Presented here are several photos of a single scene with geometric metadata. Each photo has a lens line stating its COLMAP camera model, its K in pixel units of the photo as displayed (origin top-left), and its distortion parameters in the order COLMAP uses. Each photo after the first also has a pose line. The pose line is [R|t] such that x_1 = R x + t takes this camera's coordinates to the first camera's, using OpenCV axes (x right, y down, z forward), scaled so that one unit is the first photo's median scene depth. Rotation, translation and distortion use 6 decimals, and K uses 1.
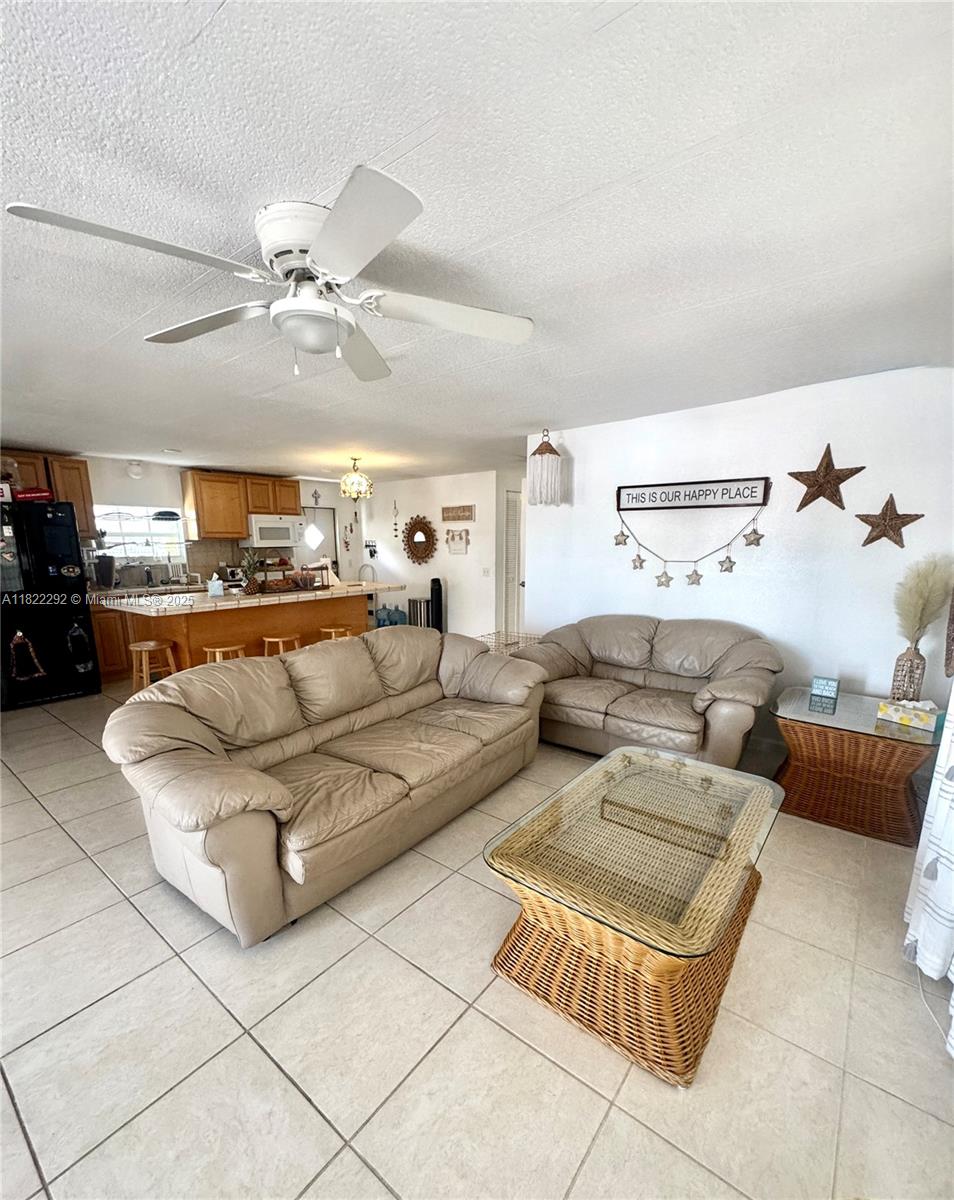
lens RADIAL K [[516.9, 0, 485.2], [0, 516.9, 648.7], [0, 0, 1]] dist [-0.008752, -0.000357]
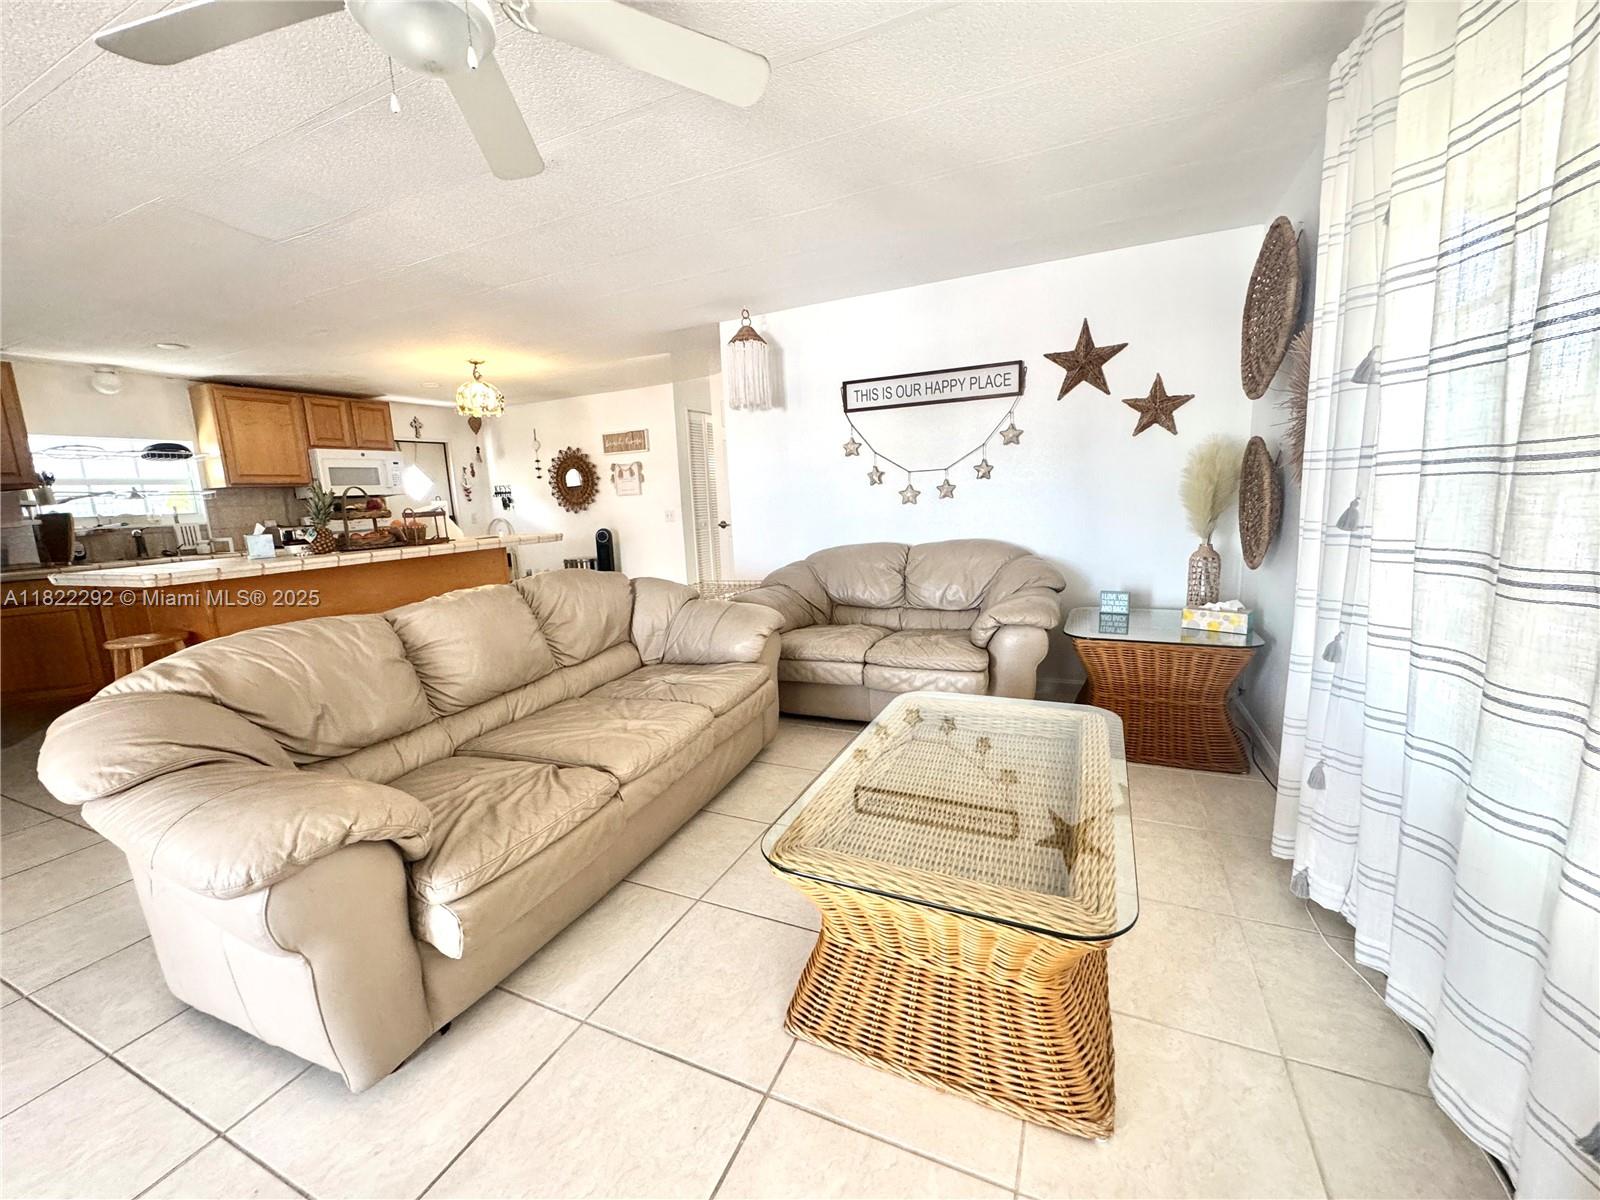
lens RADIAL K [[639.2, 0, 802.3], [0, 639.2, 601.1], [0, 0, 1]] dist [-0.008771, 0.001462]
pose [[0.972035, -0.080309, 0.220678, -0.059243], [0.090431, 0.995247, -0.036136, 0.064836], [-0.216727, 0.055082, 0.974677, 0.104701]]
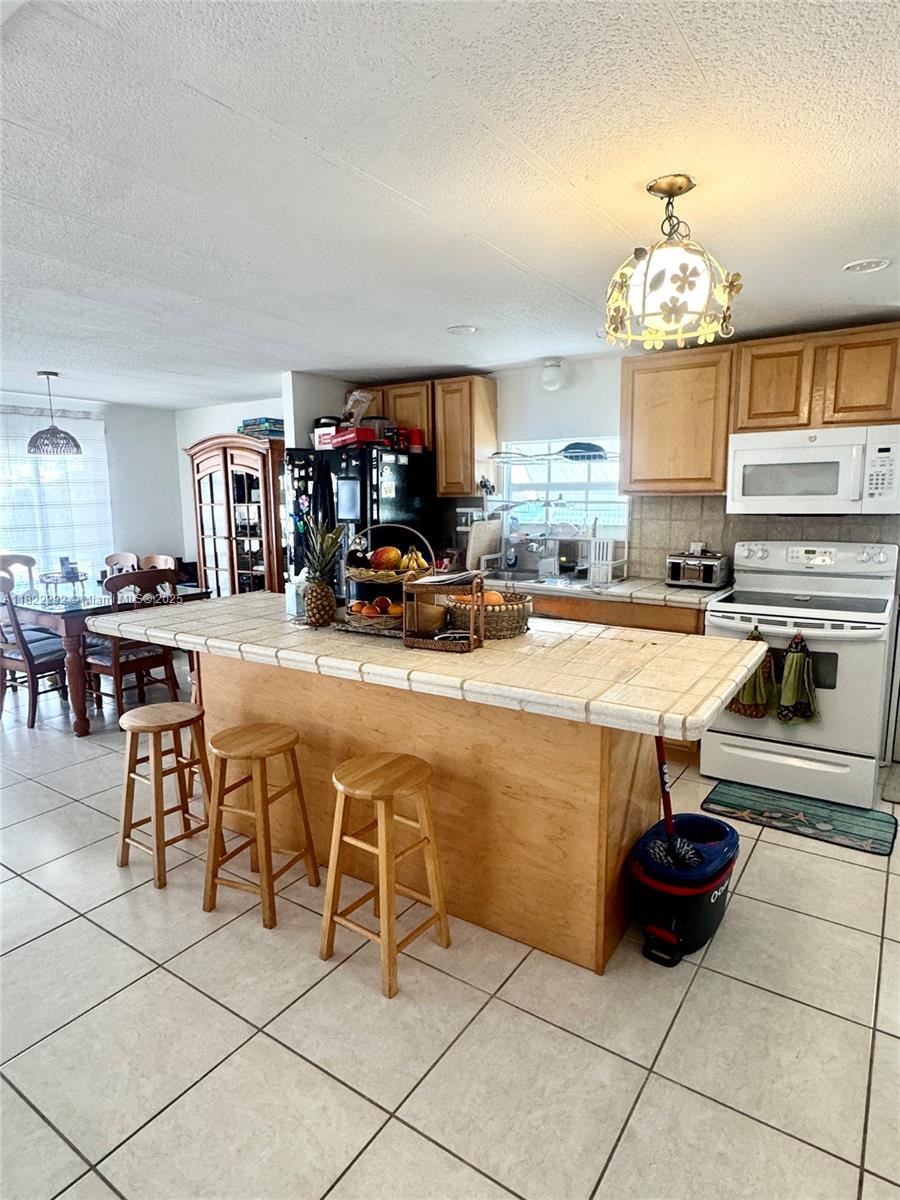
lens RADIAL K [[678.0, 0, 444.9], [0, 678.0, 602.0], [0, 0, 1]] dist [-0.022873, -0.001357]
pose [[0.057577, 0.157393, -0.985856, 0.185649], [-0.194475, 0.970345, 0.143559, -0.355550], [0.979216, 0.183459, 0.086478, 1.639716]]
